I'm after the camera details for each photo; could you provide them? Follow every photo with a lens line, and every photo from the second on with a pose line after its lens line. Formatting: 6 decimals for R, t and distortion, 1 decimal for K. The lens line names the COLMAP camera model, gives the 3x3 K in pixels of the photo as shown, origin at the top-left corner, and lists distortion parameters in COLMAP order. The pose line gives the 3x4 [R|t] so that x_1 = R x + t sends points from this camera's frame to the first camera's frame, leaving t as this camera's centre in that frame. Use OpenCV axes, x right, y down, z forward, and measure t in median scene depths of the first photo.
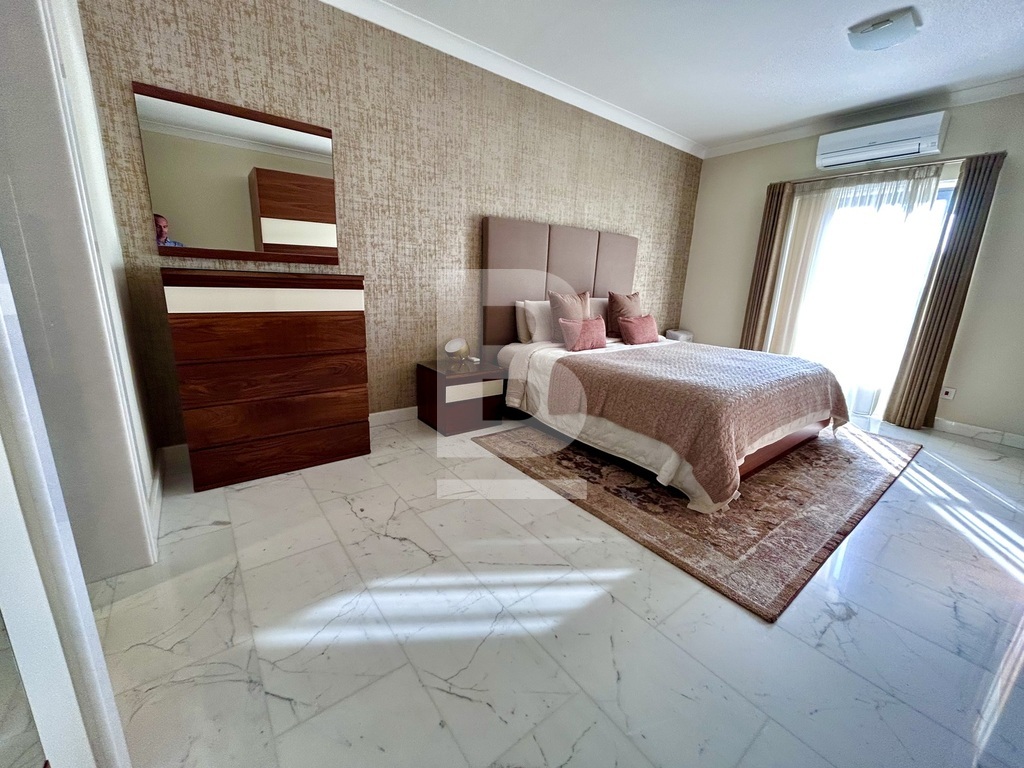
lens RADIAL K [[413.9, 0, 508.2], [0, 413.9, 383.5], [0, 0, 1]] dist [0.003854, -0.000424]
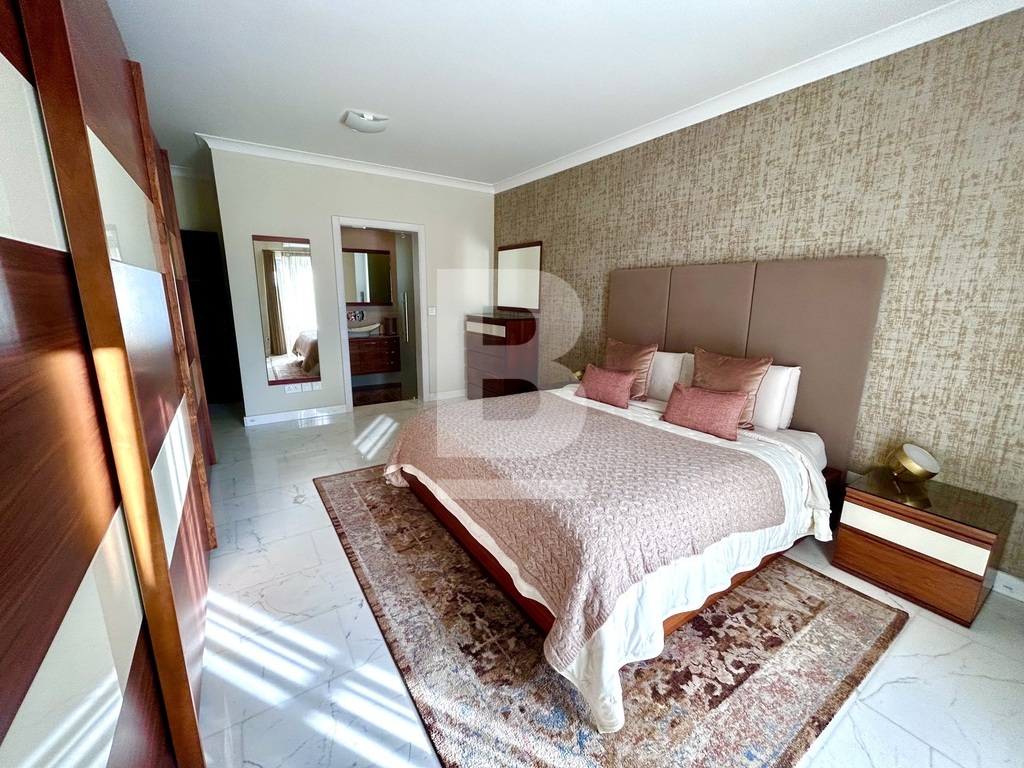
lens RADIAL K [[413.9, 0, 508.3], [0, 413.9, 383.1], [0, 0, 1]] dist [0.003854, -0.000424]
pose [[-0.077419, 0.168768, -0.982611, 1.494696], [-0.267680, 0.945864, 0.183547, -0.318843], [0.960392, 0.277235, -0.028052, 1.099273]]
